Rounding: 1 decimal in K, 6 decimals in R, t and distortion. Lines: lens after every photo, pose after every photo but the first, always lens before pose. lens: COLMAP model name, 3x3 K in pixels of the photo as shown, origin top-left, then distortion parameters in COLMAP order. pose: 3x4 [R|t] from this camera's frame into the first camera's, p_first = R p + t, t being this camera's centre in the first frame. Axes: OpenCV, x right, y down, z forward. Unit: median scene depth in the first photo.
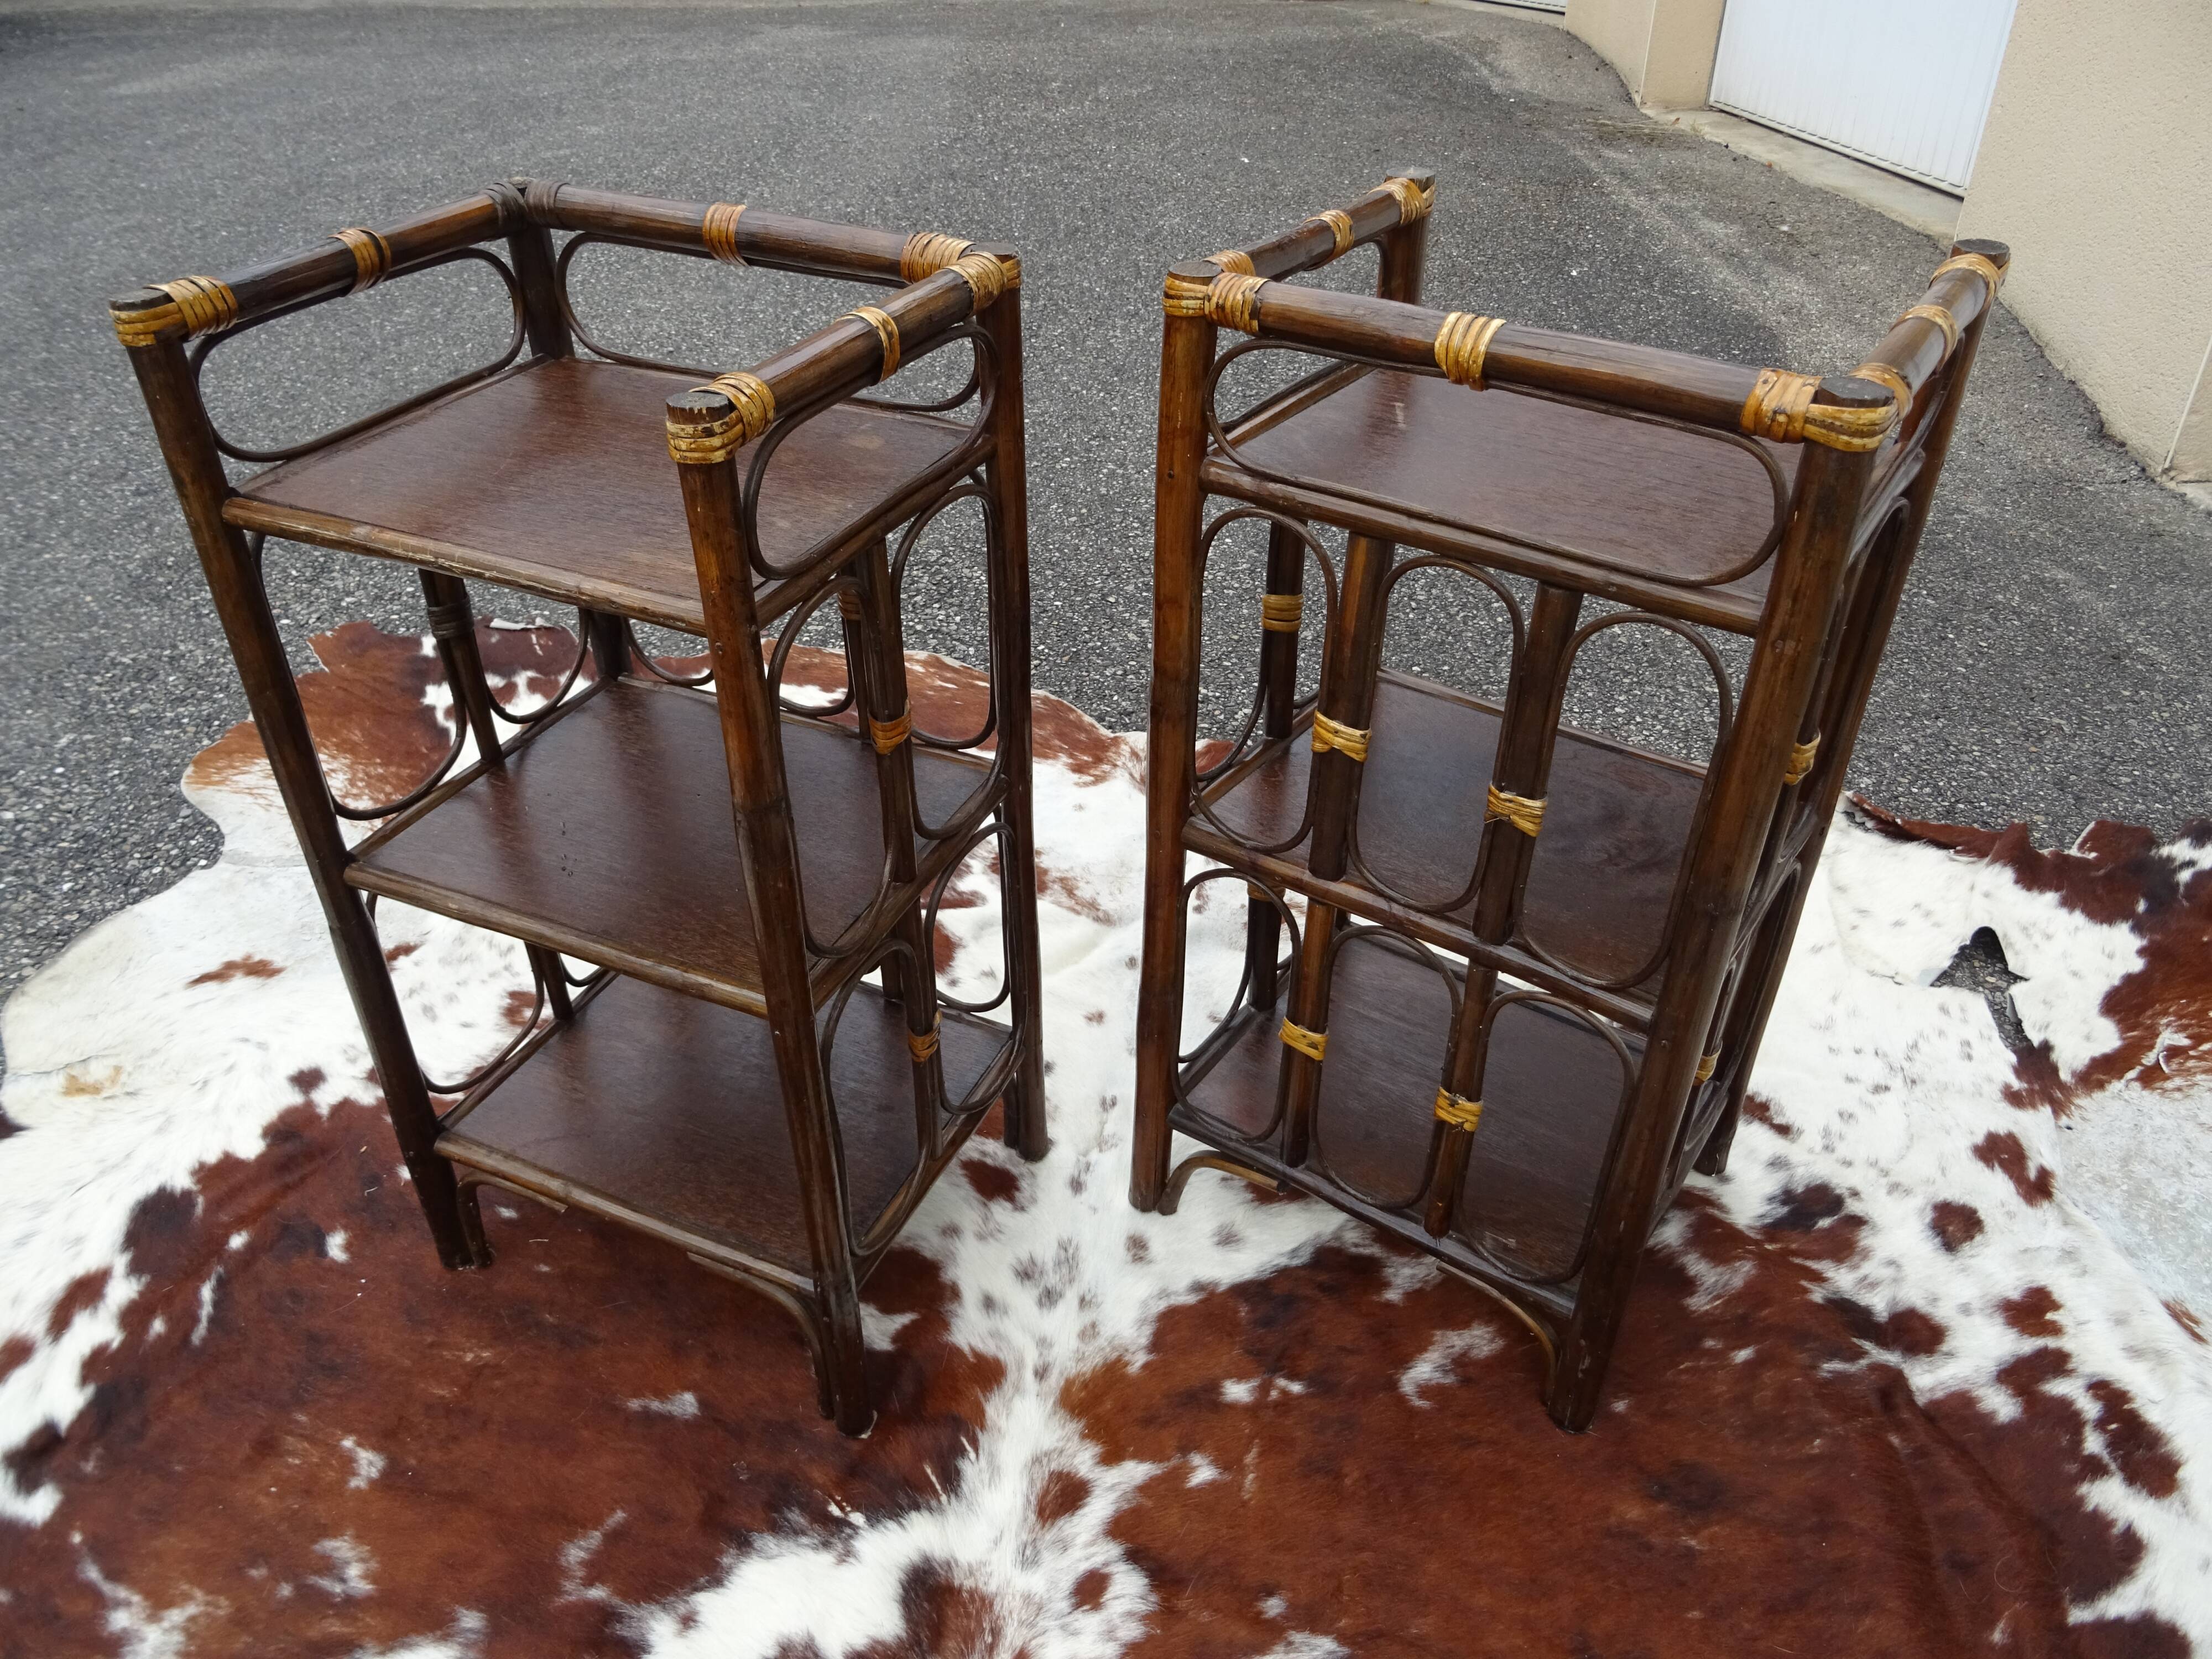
lens RADIAL K [[1575.2, 0, 1107.3], [0, 1575.2, 829.7], [0, 0, 1]] dist [-0.001980, -0.004963]
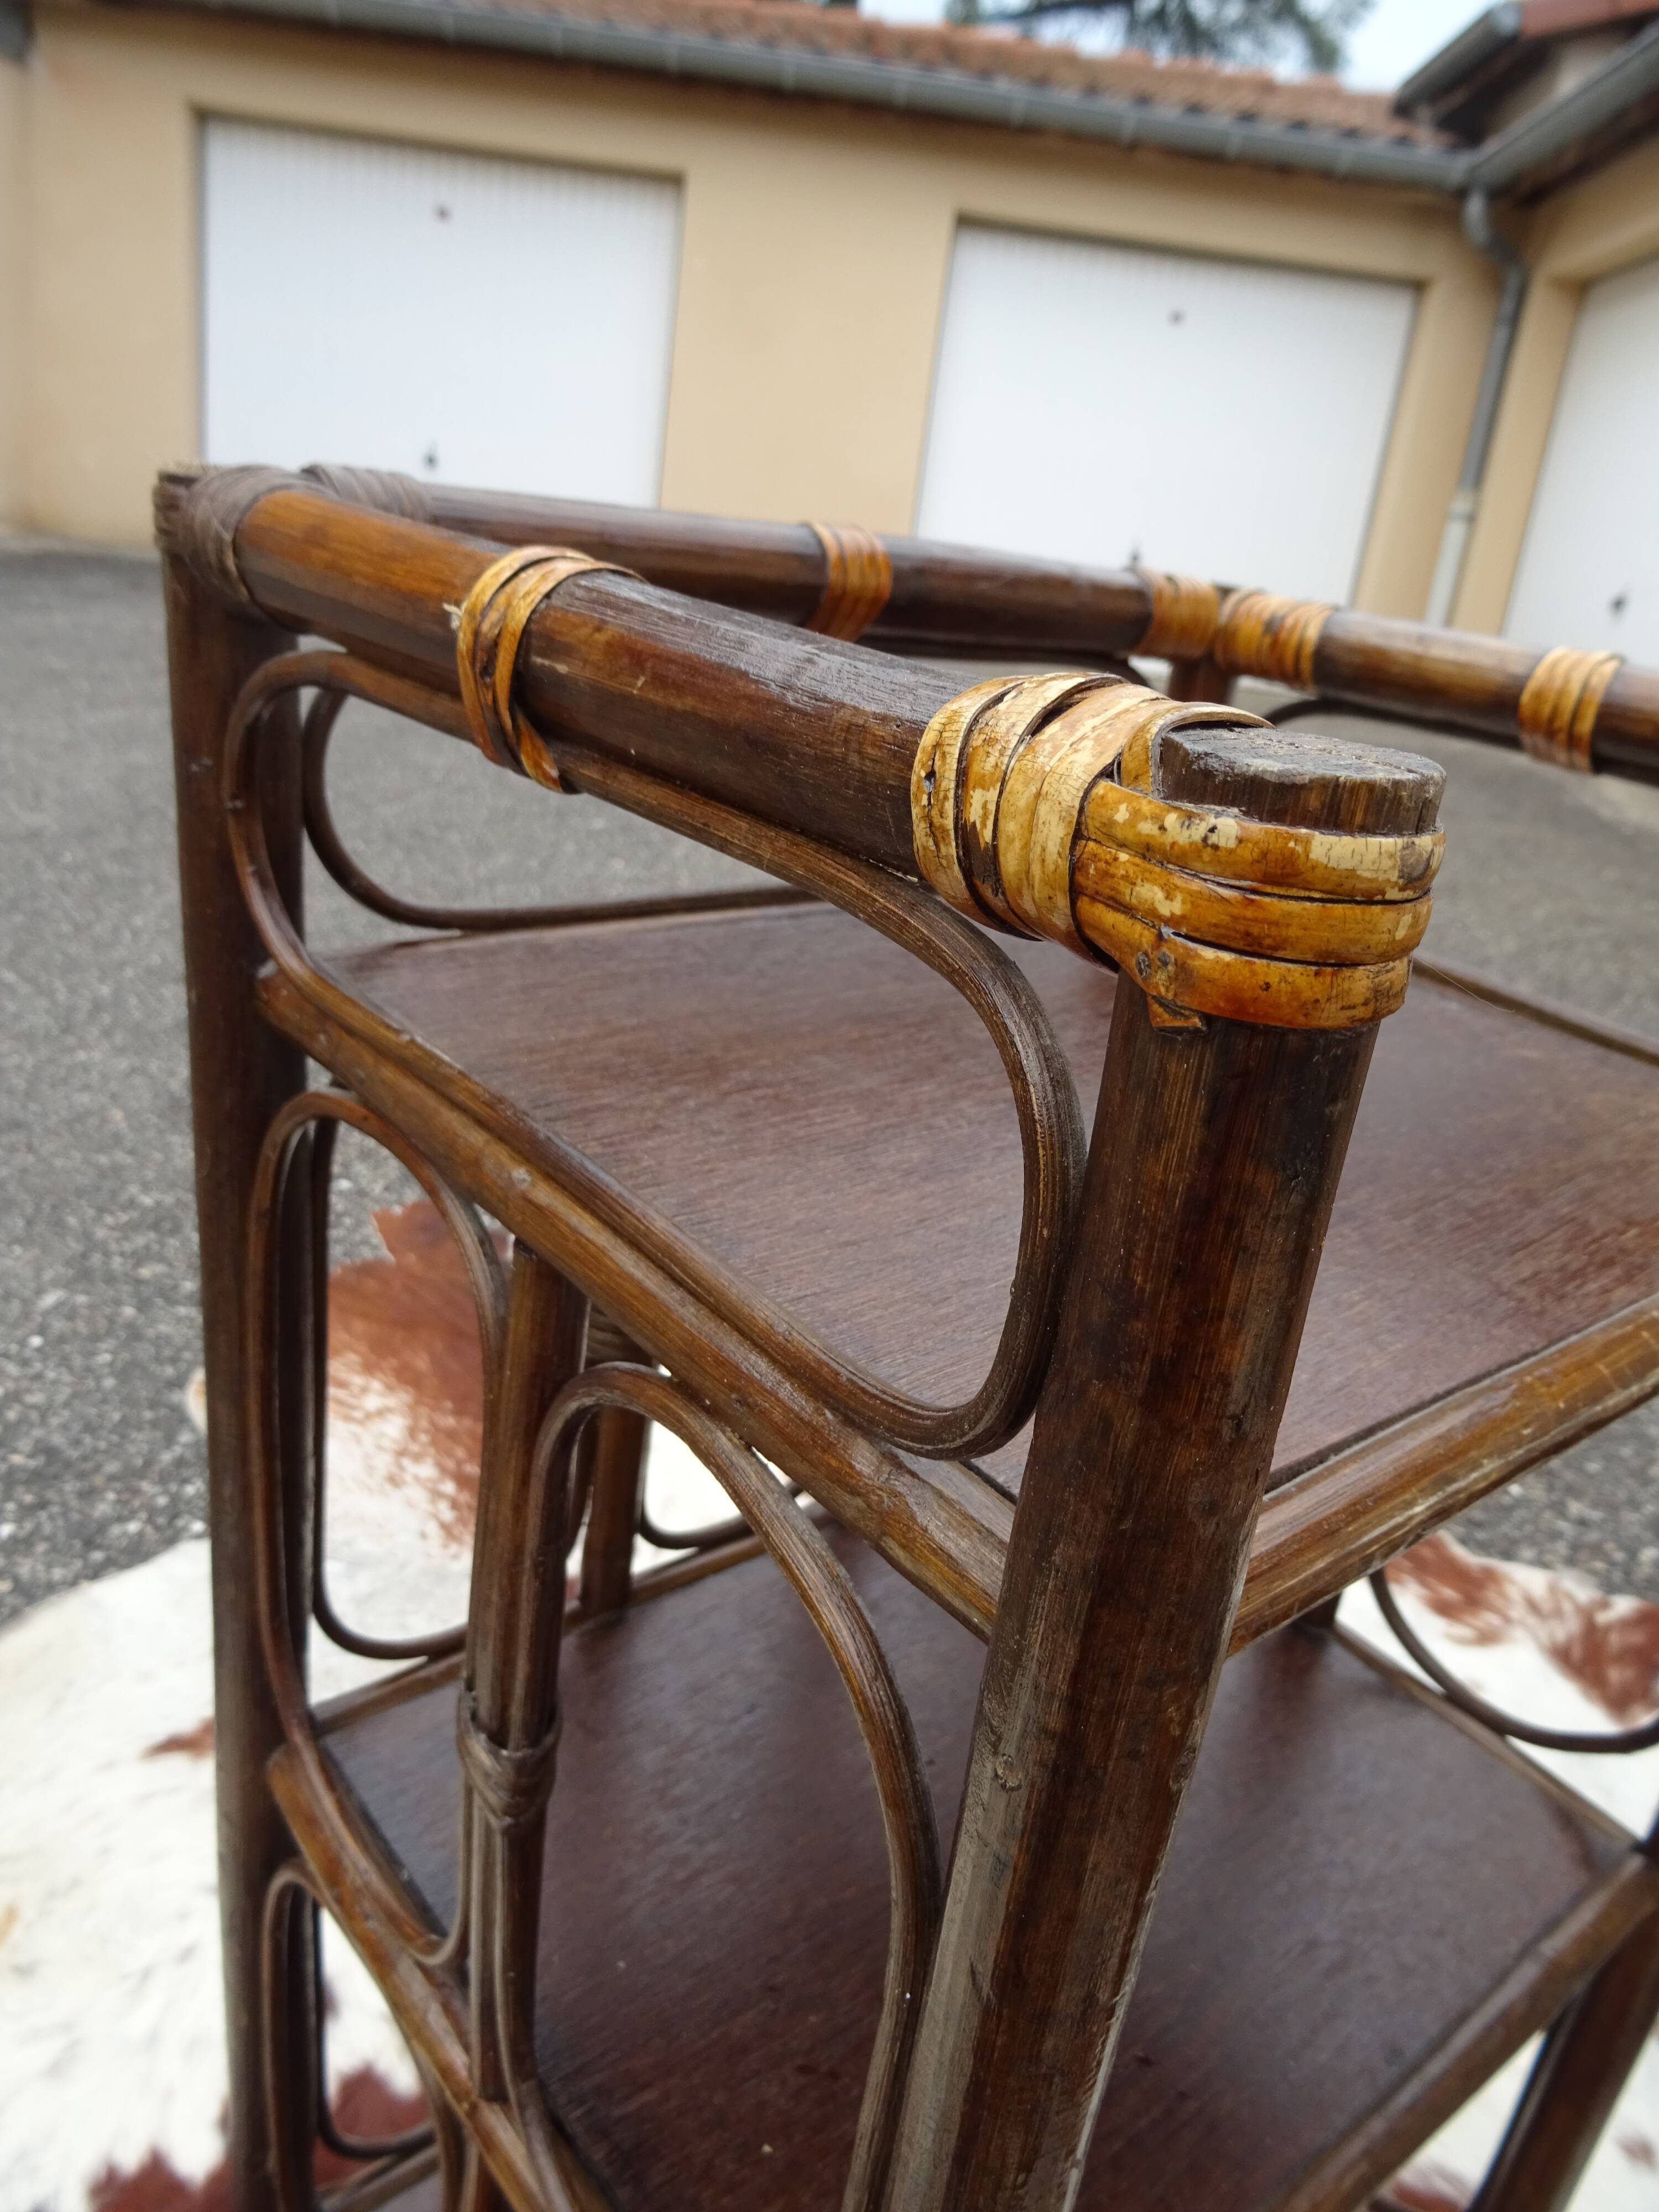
lens RADIAL K [[1575.2, 0, 831.8], [0, 1575.2, 1114.9], [0, 0, 1]] dist [-0.001980, -0.004963]
pose [[0.980043, 0.162720, -0.114187, -0.274438], [-0.183784, 0.960600, -0.208496, -0.063902], [0.075761, 0.225320, 0.971335, 0.338153]]
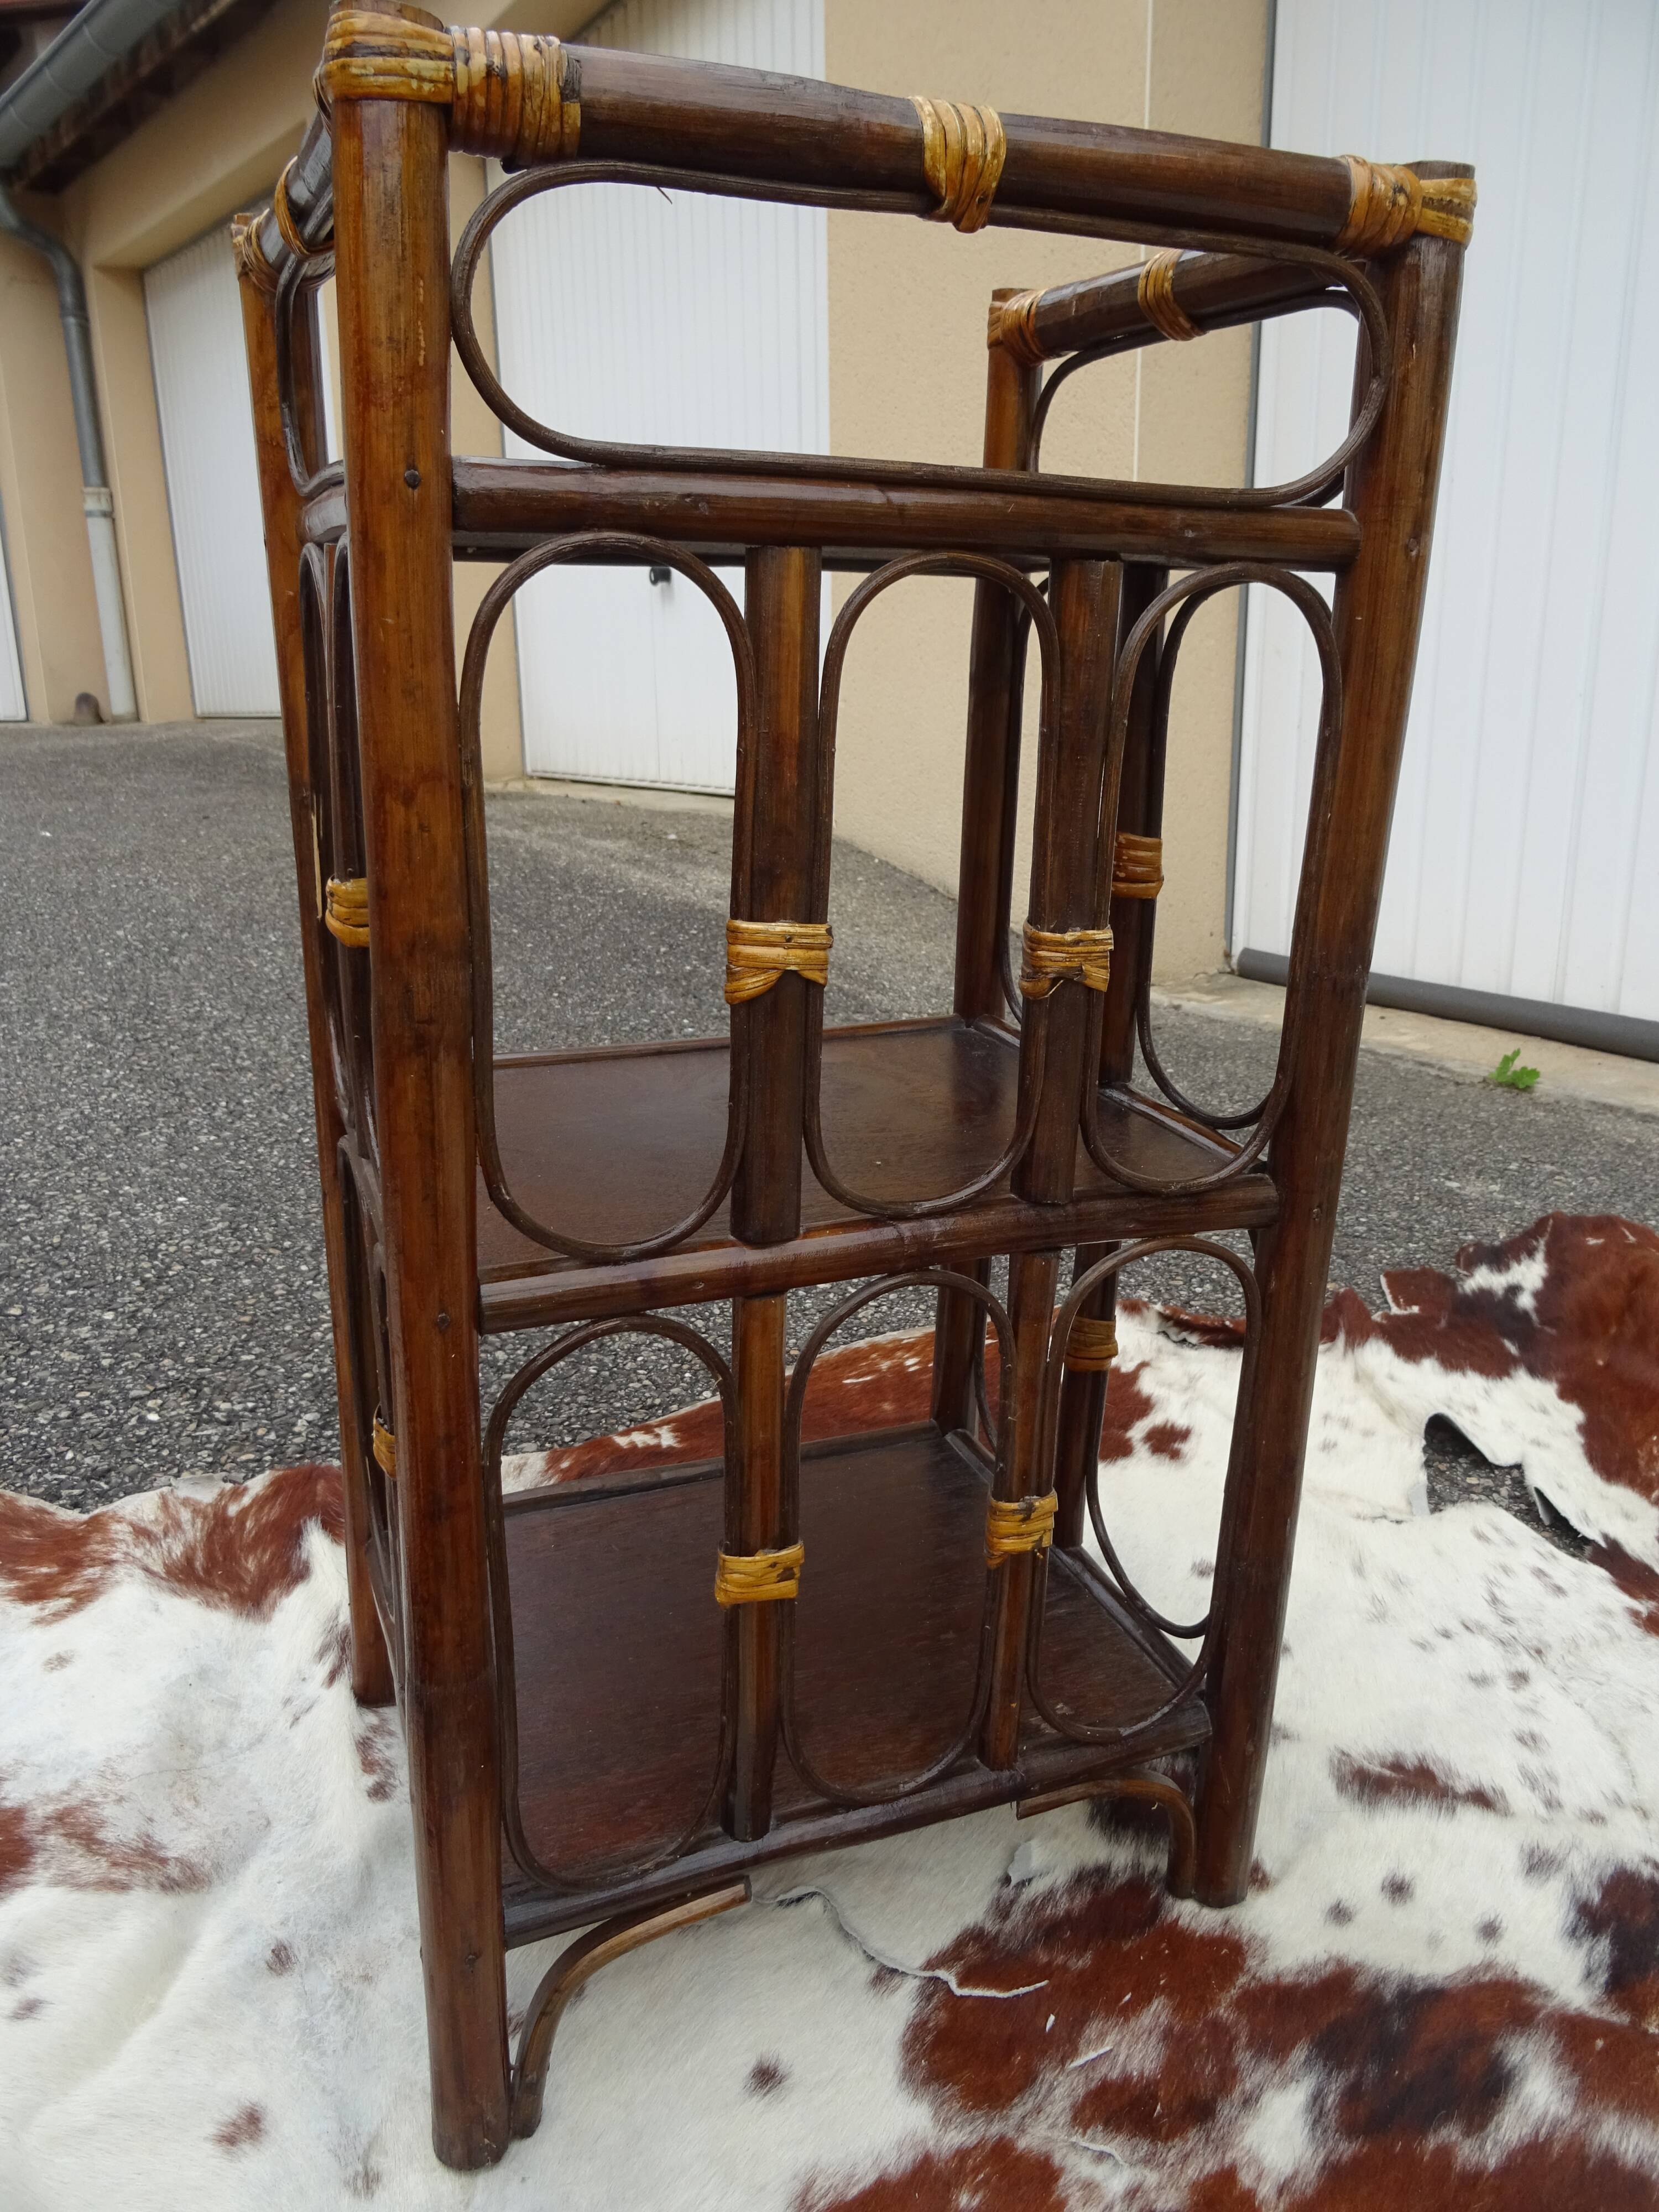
lens RADIAL K [[1575.2, 0, 826.9], [0, 1575.2, 1119.7], [0, 0, 1]] dist [-0.001980, -0.004963]
pose [[0.843946, -0.160137, 0.511969, -0.046490], [0.290949, 0.938470, -0.186070, -0.014636], [-0.450671, 0.305989, 0.838610, 0.462445]]
